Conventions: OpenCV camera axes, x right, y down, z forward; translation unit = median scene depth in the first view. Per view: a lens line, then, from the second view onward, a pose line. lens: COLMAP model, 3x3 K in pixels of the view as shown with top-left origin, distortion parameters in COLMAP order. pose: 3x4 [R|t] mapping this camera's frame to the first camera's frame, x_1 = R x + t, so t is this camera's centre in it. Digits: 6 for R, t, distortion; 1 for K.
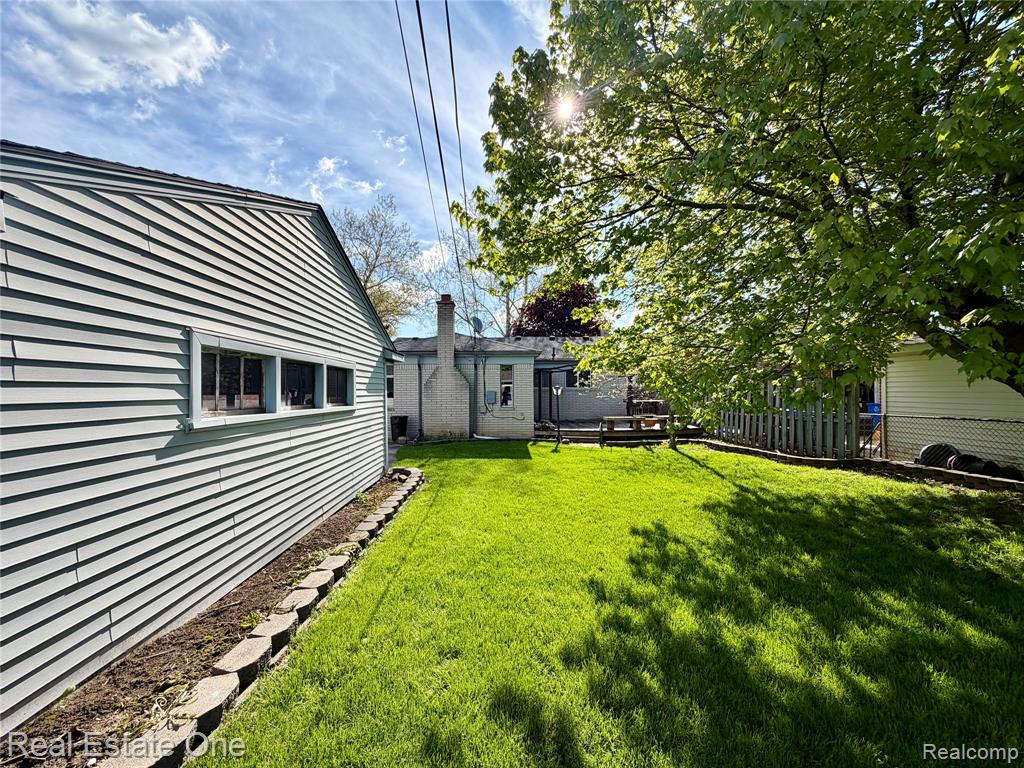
lens RADIAL K [[405.0, 0, 506.5], [0, 405.0, 379.9], [0, 0, 1]] dist [-0.001689, -0.000480]
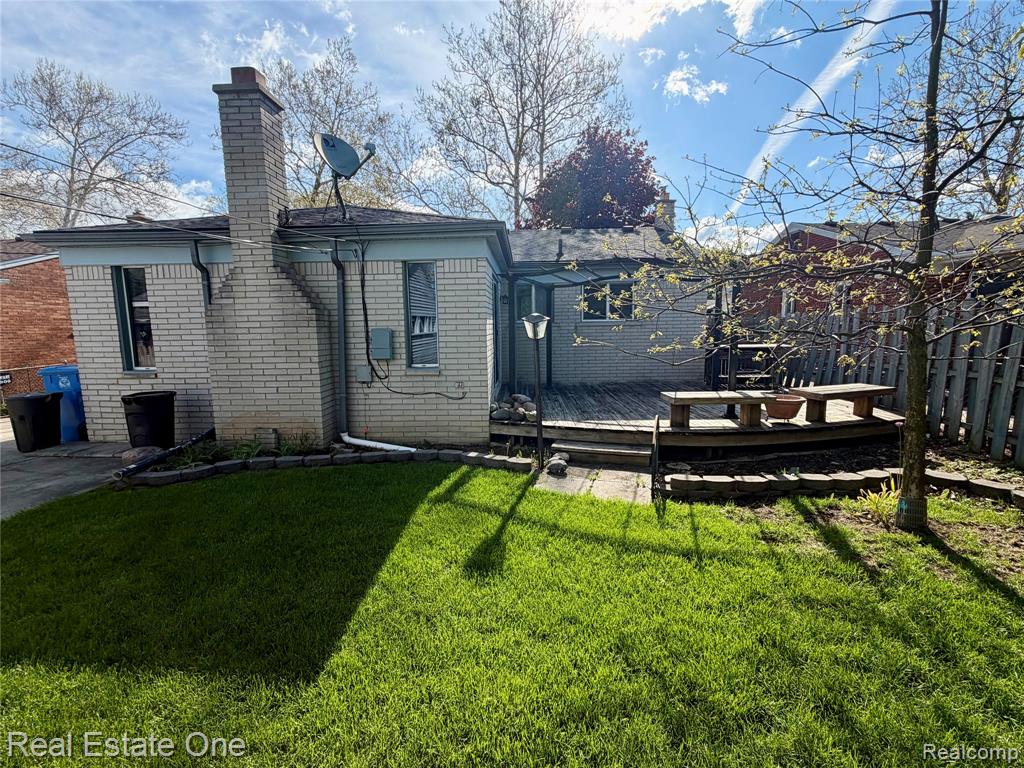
lens RADIAL K [[458.7, 0, 513.2], [0, 458.7, 387.0], [0, 0, 1]] dist [-0.003738, 0.002309]
pose [[0.998658, -0.001178, -0.051782, 0.211679], [0.009390, 0.987295, 0.158620, 0.024177], [0.050937, -0.158894, 0.985981, 0.990628]]
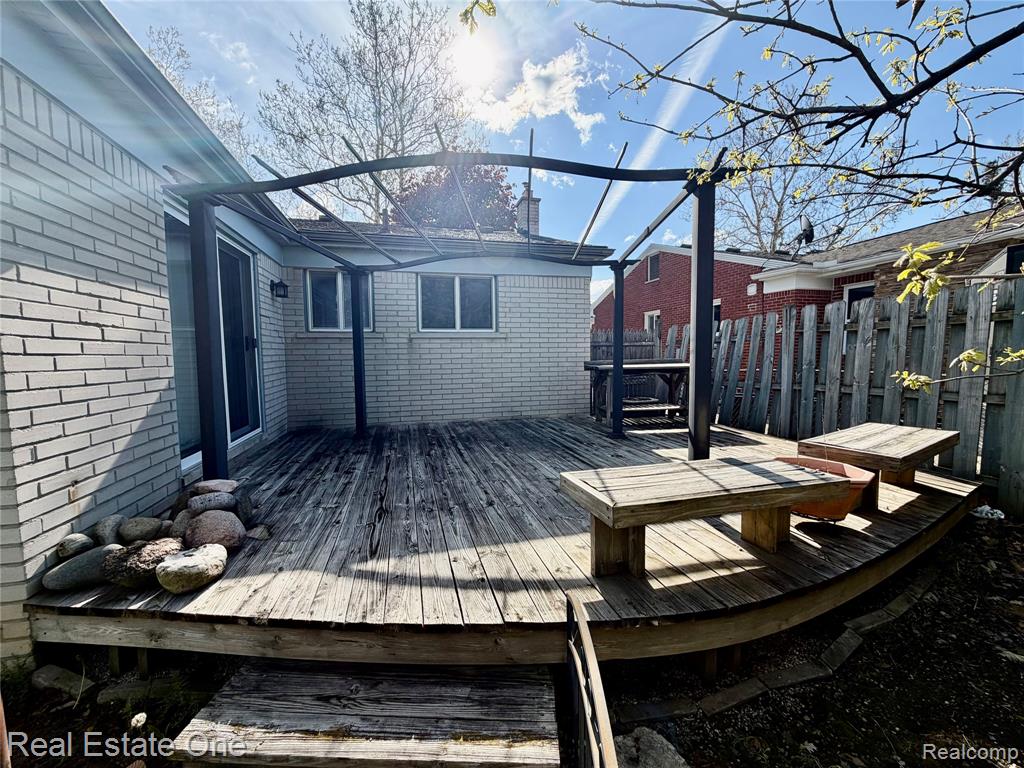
lens RADIAL K [[405.0, 0, 508.4], [0, 405.0, 388.1], [0, 0, 1]] dist [-0.001689, -0.000480]
pose [[0.975002, -0.020425, 0.221256, 0.337098], [-0.002098, 0.994875, 0.101088, 0.079560], [-0.222187, -0.099025, 0.969962, 1.551894]]
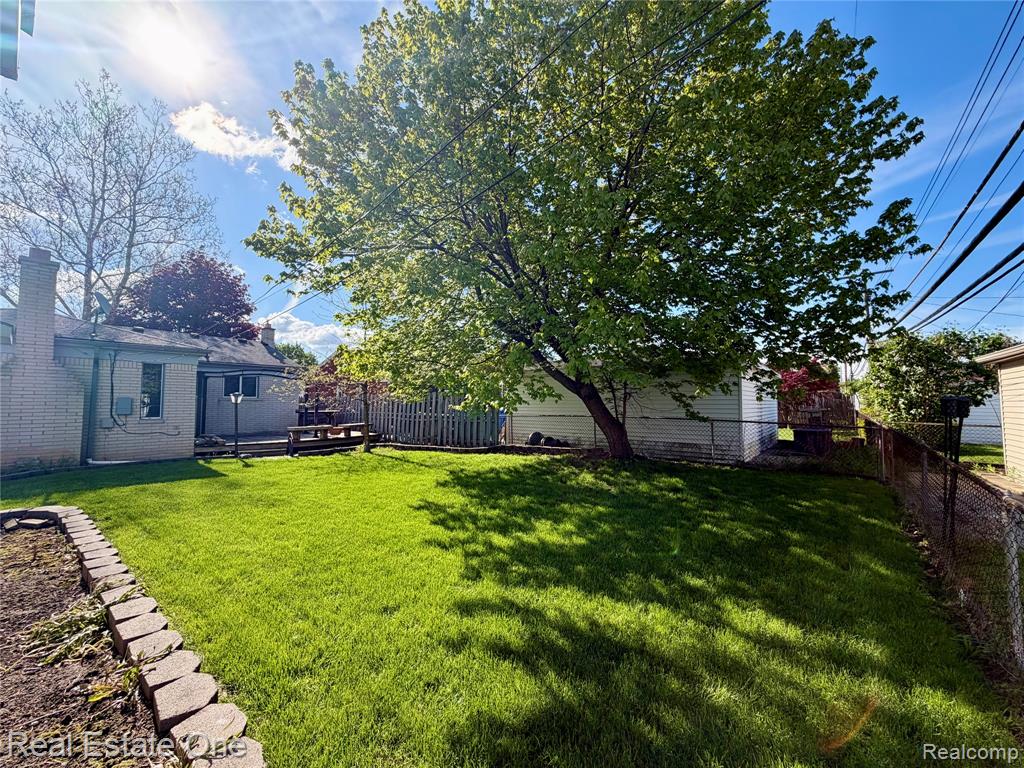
lens RADIAL K [[405.0, 0, 508.0], [0, 405.0, 386.5], [0, 0, 1]] dist [-0.001689, -0.000480]
pose [[0.651486, 0.039507, 0.757631, -0.253777], [-0.023476, 0.999215, -0.031917, 0.026059], [-0.758297, 0.003007, 0.651902, 0.002764]]
